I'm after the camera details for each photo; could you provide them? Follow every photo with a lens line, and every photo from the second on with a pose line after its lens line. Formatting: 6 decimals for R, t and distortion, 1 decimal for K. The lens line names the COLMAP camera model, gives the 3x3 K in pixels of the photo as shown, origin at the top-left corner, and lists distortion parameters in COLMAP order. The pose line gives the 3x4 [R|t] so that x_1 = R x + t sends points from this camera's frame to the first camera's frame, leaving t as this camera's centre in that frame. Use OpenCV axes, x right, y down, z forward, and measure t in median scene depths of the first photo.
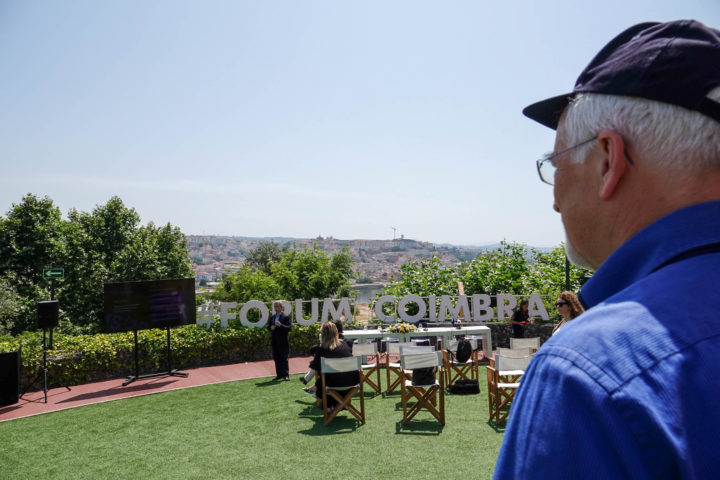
lens RADIAL K [[499.5, 0, 360.0], [0, 499.5, 240.0], [0, 0, 1]] dist [0.008709, 0.002316]
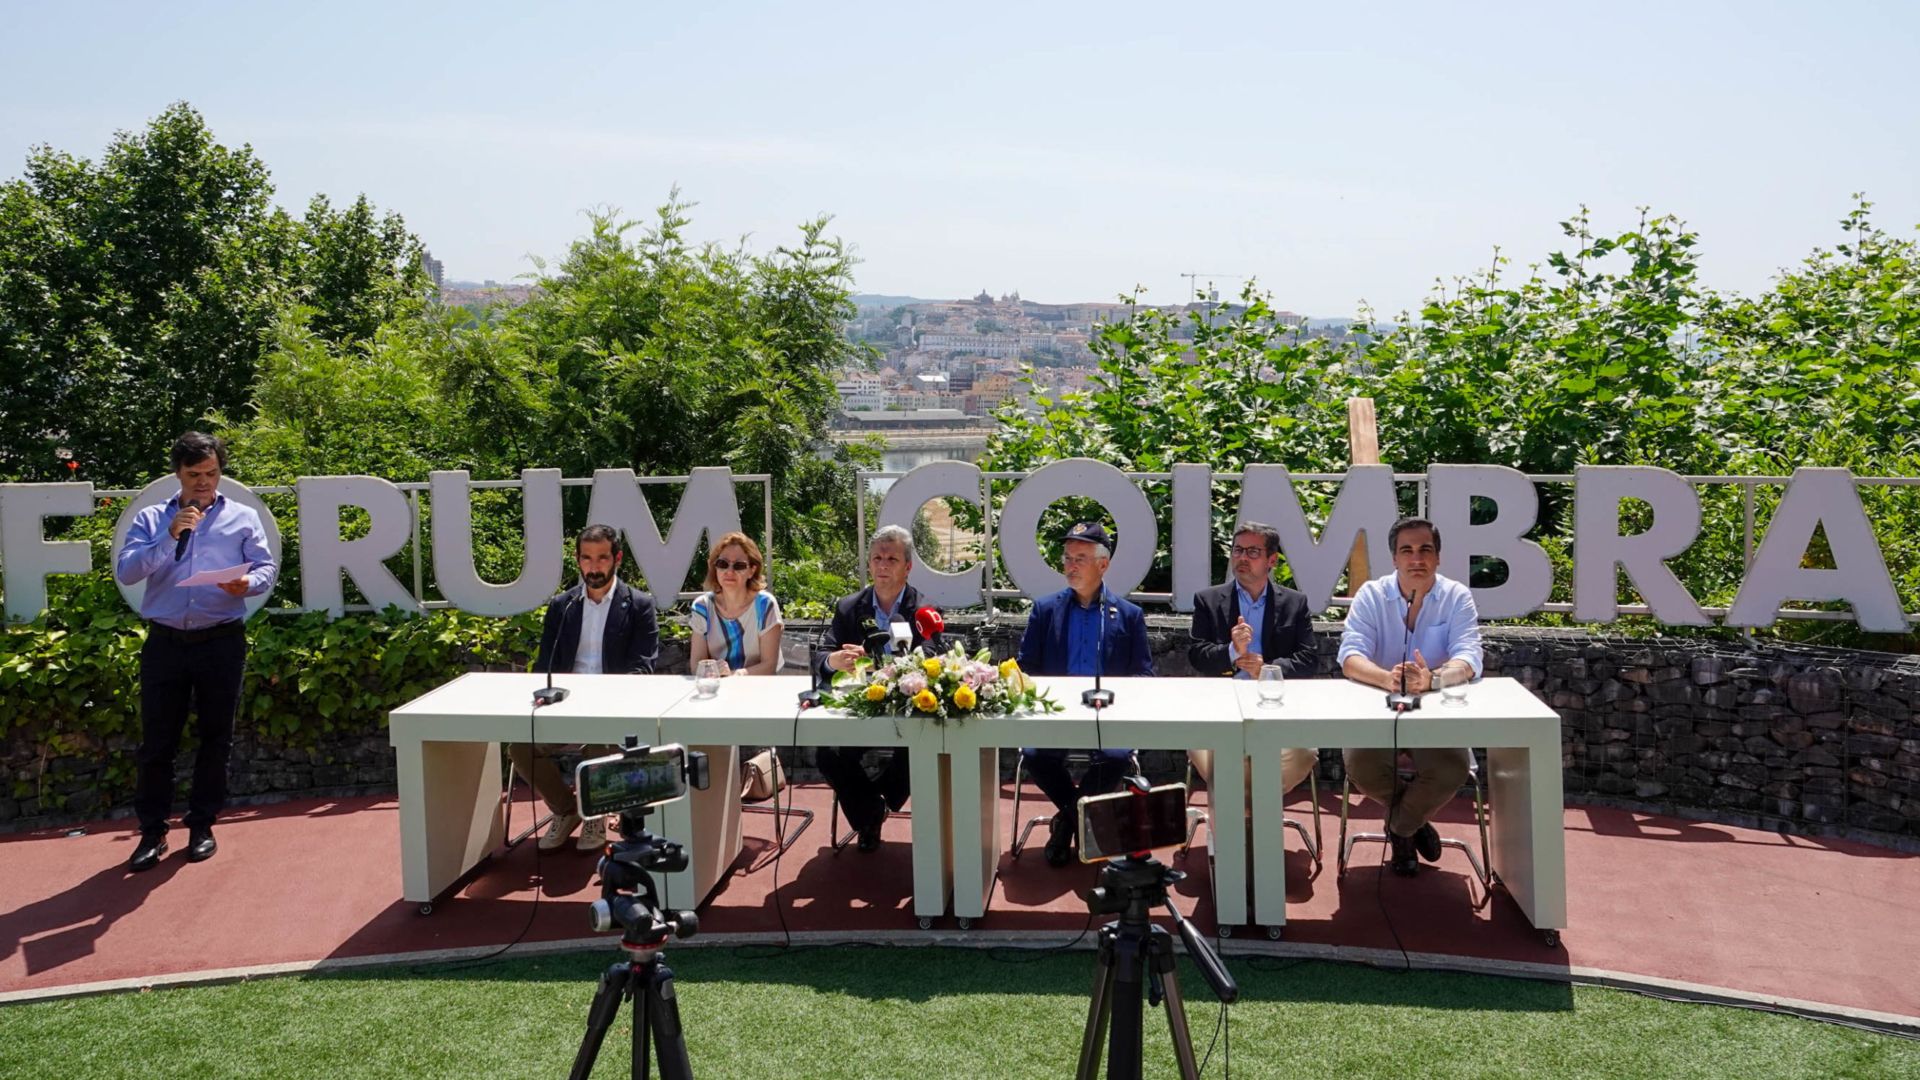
lens RADIAL K [[1366.2, 0, 964.5], [0, 1366.2, 436.6], [0, 0, 1]] dist [0.010414, 0.003848]
pose [[0.995357, 0.019009, -0.094361, 0.109771], [-0.009881, 0.995305, 0.096280, 0.054850], [0.095749, -0.094901, 0.990871, 0.516304]]
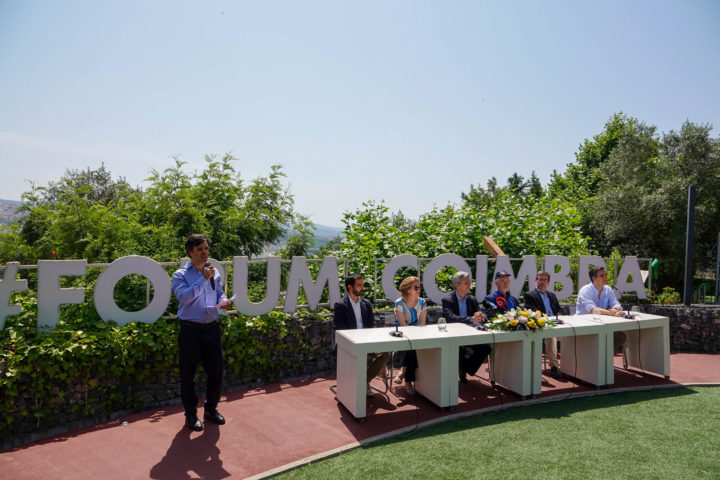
lens RADIAL K [[499.5, 0, 360.0], [0, 499.5, 240.0], [0, 0, 1]] dist [0.008709, 0.002316]
pose [[0.922728, 0.036271, 0.383741, -0.193479], [-0.054407, 0.997851, 0.036508, 0.080665], [-0.381592, -0.054566, 0.922719, 0.543426]]
